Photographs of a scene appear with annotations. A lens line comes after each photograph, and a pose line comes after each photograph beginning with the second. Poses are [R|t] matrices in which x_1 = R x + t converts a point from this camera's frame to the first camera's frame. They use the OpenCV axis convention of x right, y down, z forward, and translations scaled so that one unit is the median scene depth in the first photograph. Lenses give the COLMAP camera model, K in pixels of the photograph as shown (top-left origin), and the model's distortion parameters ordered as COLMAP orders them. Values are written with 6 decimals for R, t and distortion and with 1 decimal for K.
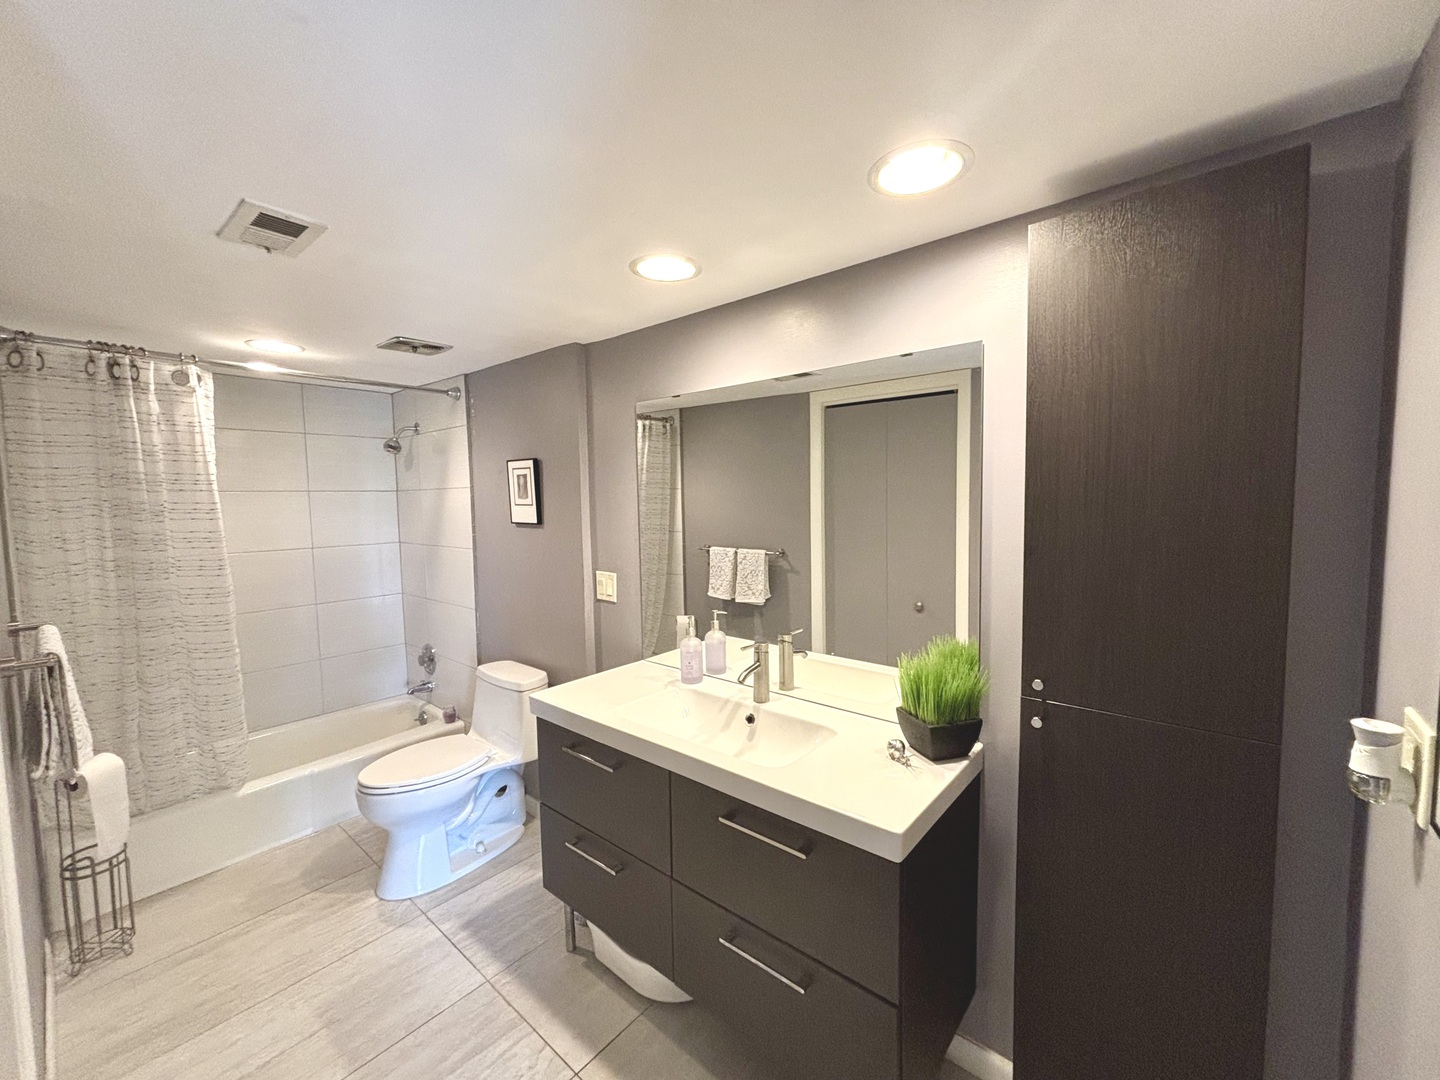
lens RADIAL K [[578.9, 0, 720.9], [0, 578.9, 539.9], [0, 0, 1]] dist [0.003434, -0.002432]
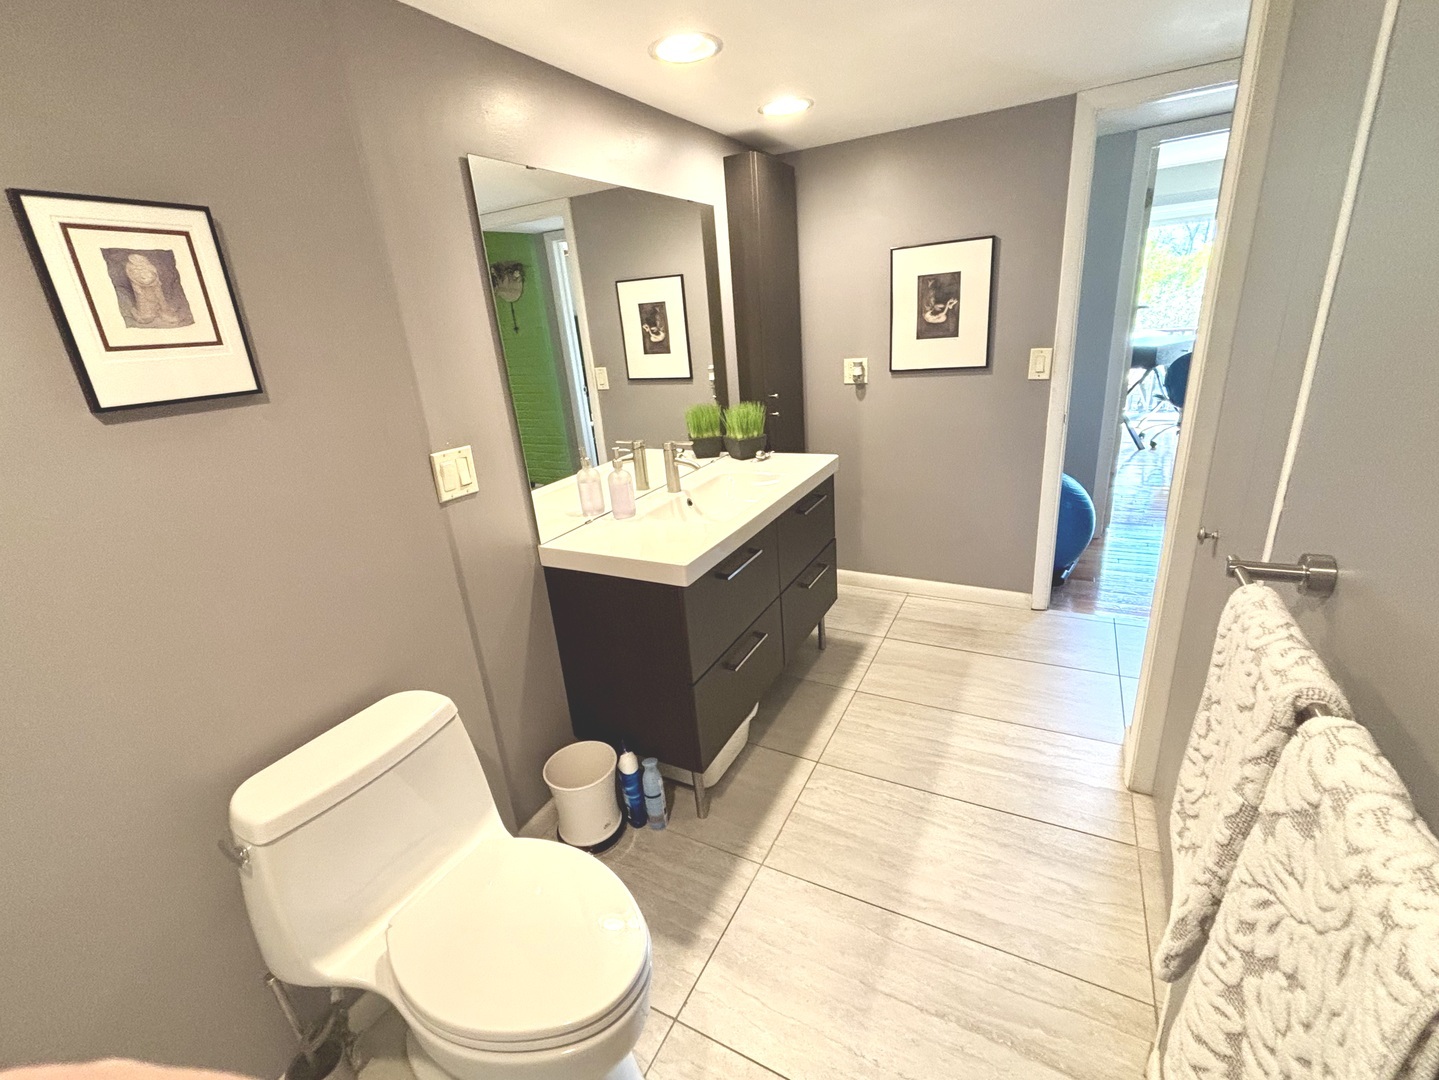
lens RADIAL K [[634.8, 0, 722.0], [0, 634.8, 539.1], [0, 0, 1]] dist [-0.000925, -0.000255]
pose [[-0.216718, -0.297021, 0.929952, -0.808296], [0.148790, 0.931413, 0.332162, -0.030245], [-0.964829, 0.210353, -0.157660, 0.777362]]
